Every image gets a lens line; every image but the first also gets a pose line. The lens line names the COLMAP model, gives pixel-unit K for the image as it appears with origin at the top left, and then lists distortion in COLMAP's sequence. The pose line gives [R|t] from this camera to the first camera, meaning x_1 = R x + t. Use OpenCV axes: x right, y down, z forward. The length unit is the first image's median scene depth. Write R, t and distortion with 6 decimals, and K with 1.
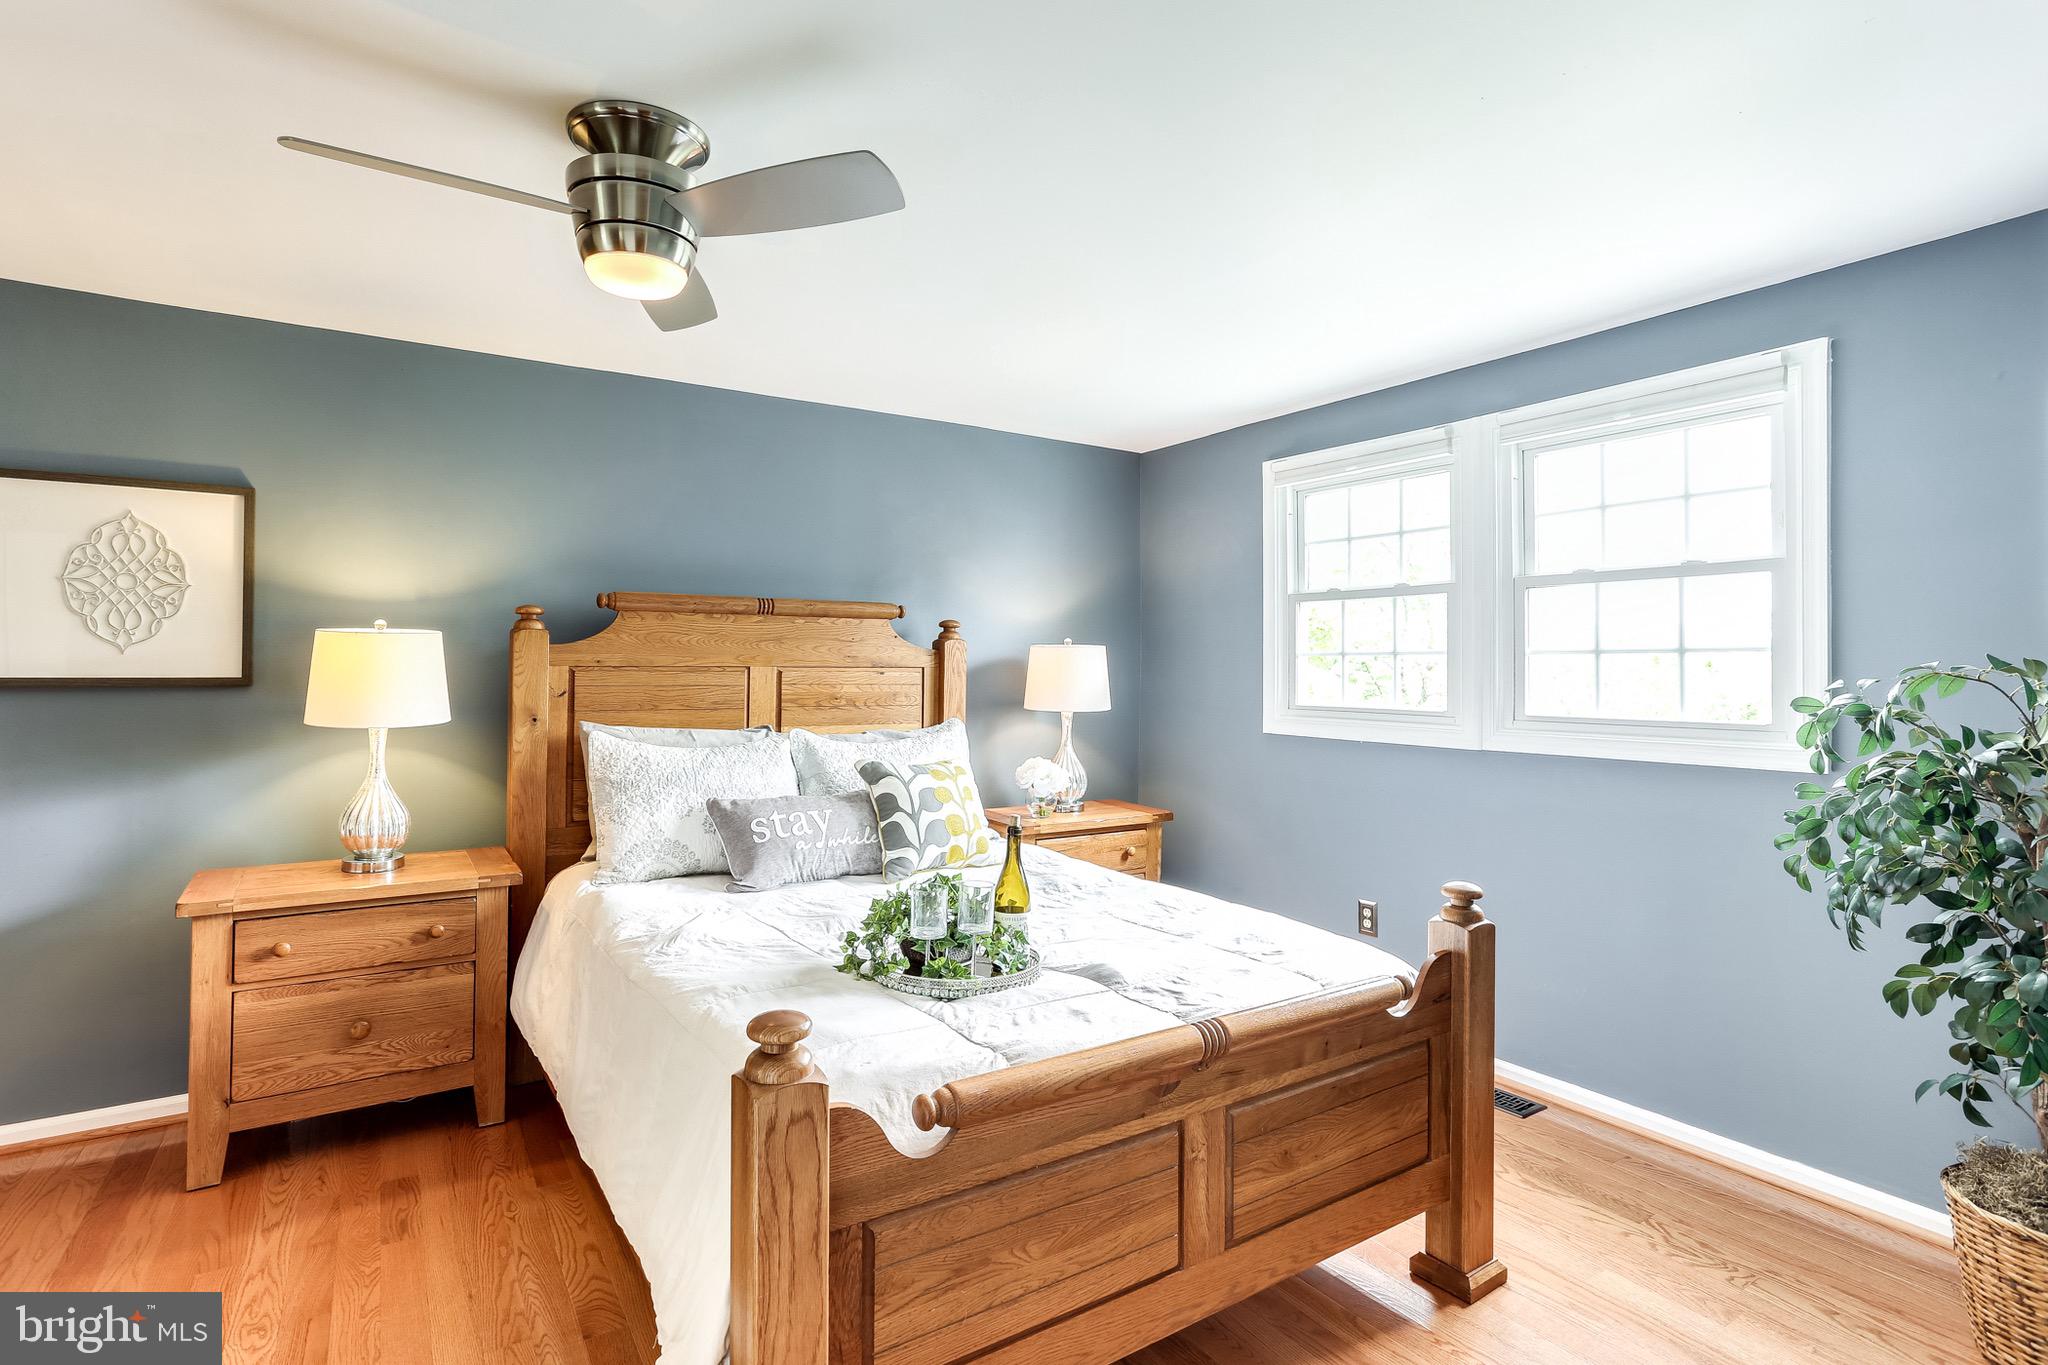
lens RADIAL K [[997.0, 0, 1015.2], [0, 997.0, 664.0], [0, 0, 1]] dist [-0.020296, 0.014789]
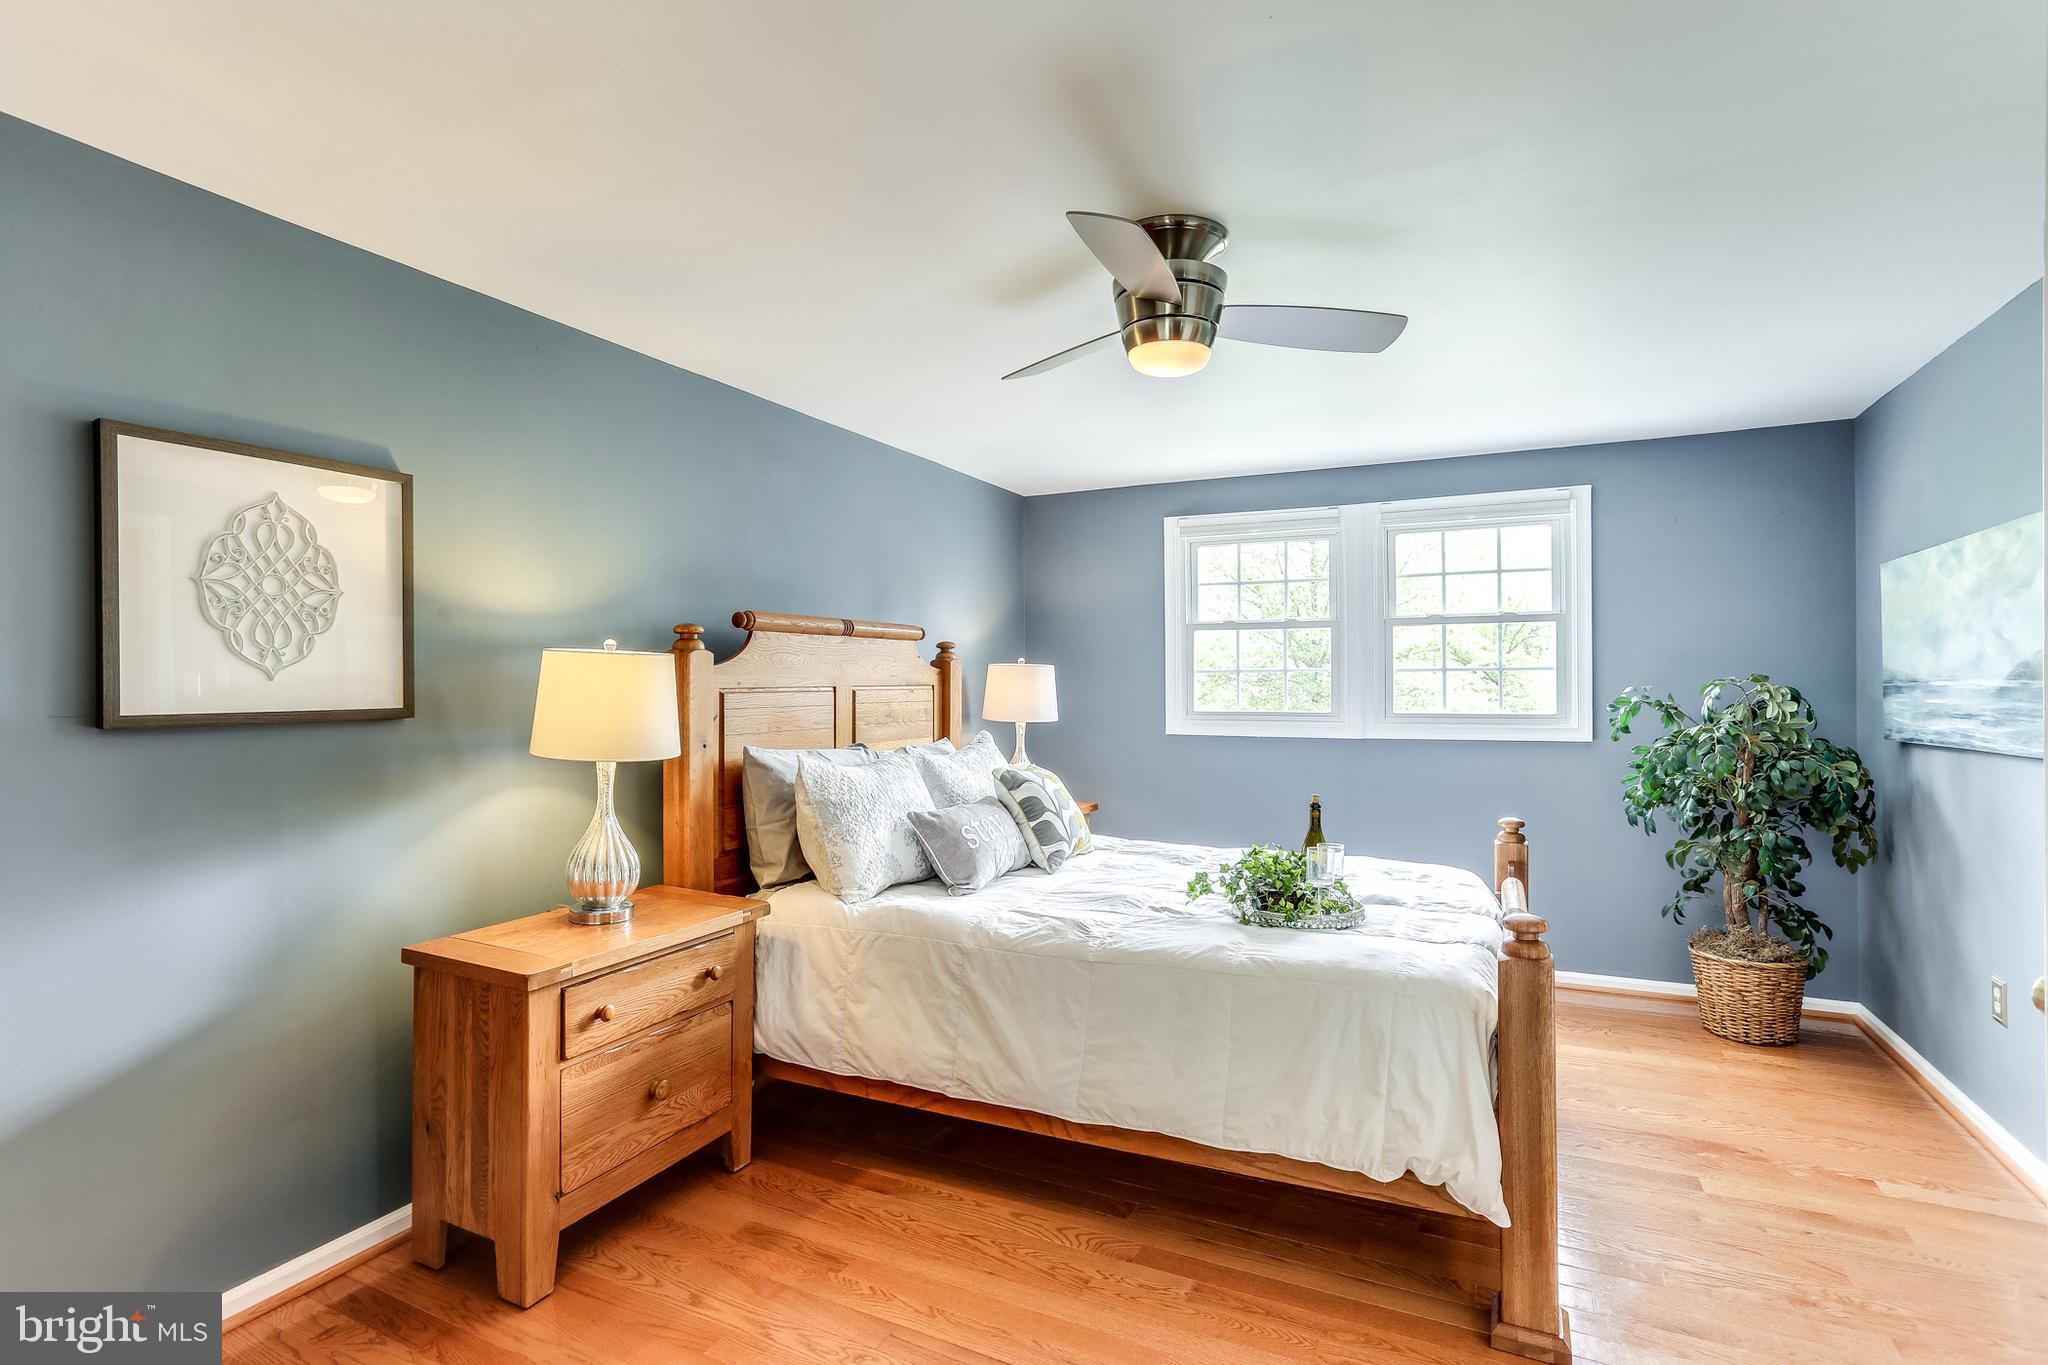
lens RADIAL K [[997.0, 0, 980.7], [0, 997.0, 692.5], [0, 0, 1]] dist [-0.020296, 0.014789]
pose [[0.858616, -0.016046, 0.512368, -0.815006], [0.008387, 0.999816, 0.017257, -0.009235], [-0.512551, -0.010520, 0.858592, 0.062594]]
